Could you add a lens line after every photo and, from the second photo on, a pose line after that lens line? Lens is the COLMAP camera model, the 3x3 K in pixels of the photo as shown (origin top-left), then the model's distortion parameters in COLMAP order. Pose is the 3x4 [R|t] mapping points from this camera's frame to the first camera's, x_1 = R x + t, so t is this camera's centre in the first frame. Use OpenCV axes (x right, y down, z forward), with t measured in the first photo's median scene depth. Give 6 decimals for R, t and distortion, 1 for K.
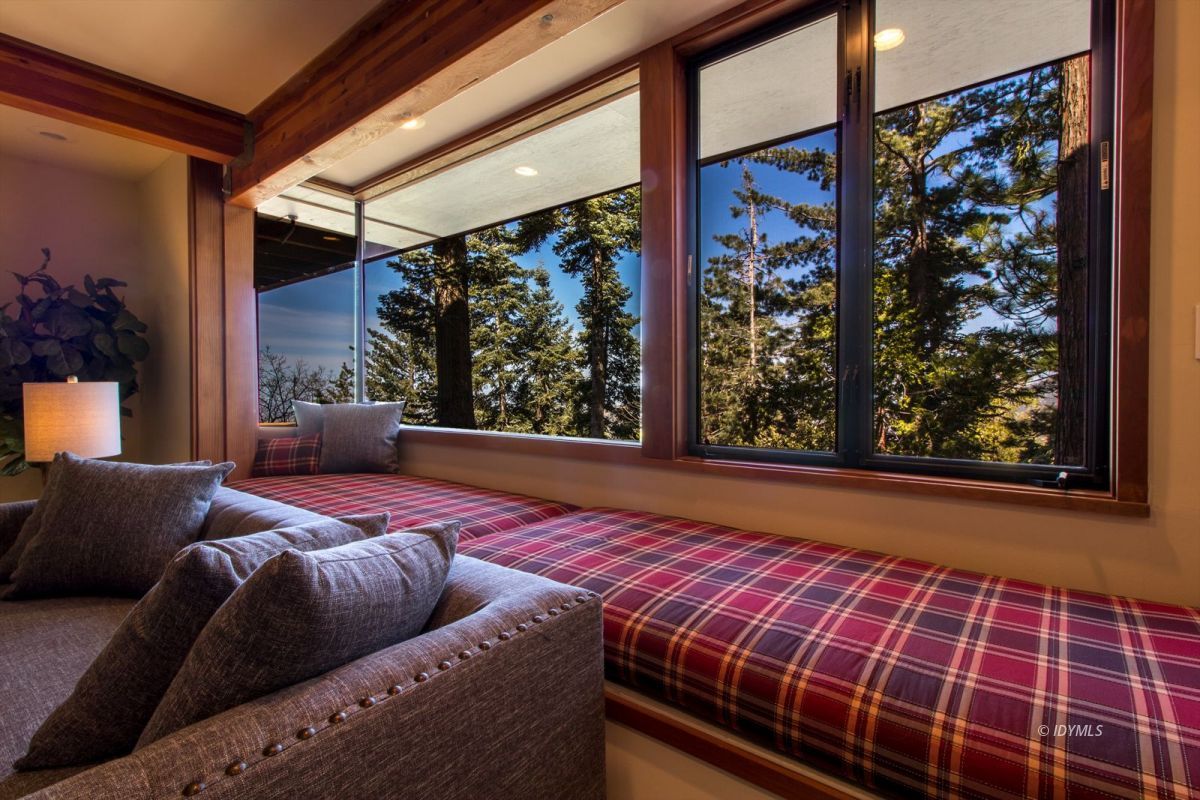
lens RADIAL K [[550.5, 0, 599.4], [0, 550.5, 397.3], [0, 0, 1]] dist [0.004352, 0.000069]
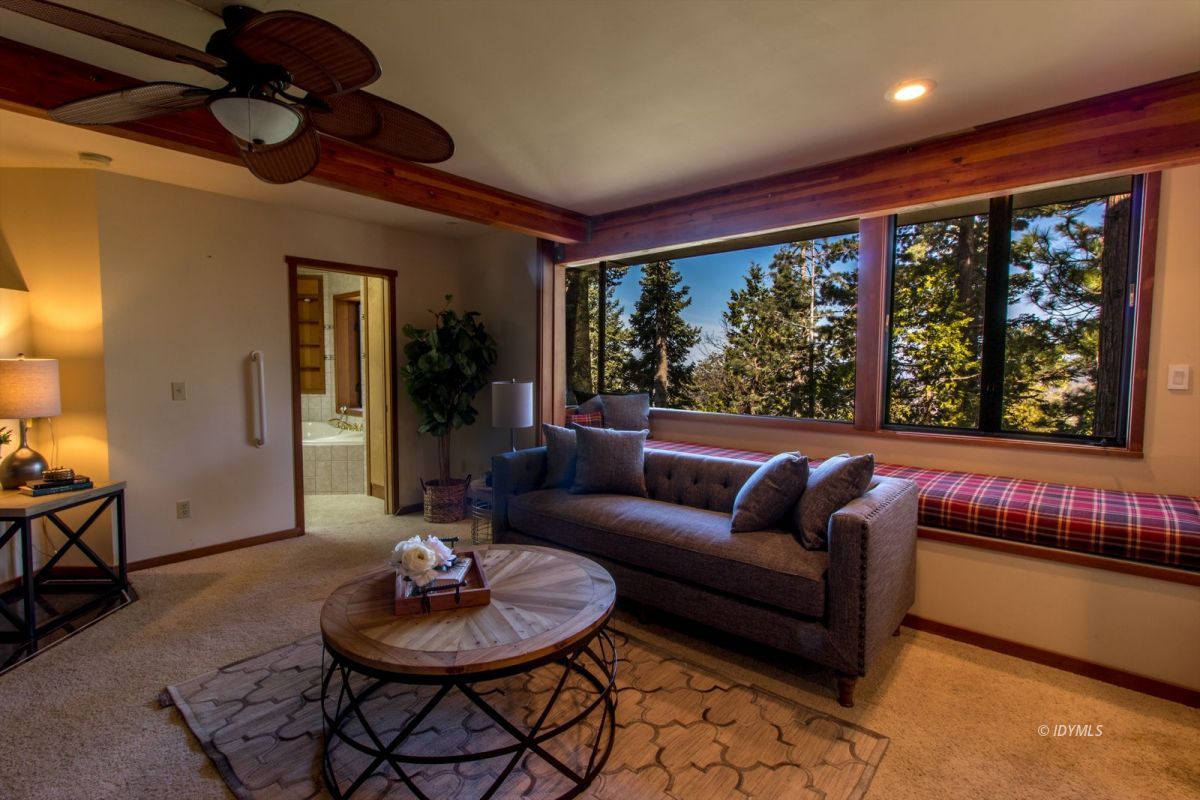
lens RADIAL K [[550.5, 0, 599.4], [0, 550.5, 397.3], [0, 0, 1]] dist [0.004352, 0.000069]
pose [[0.999459, 0.011642, -0.030750, -0.107242], [-0.010229, 0.998902, 0.045715, -0.010463], [0.031249, -0.045376, 0.998481, -0.121491]]
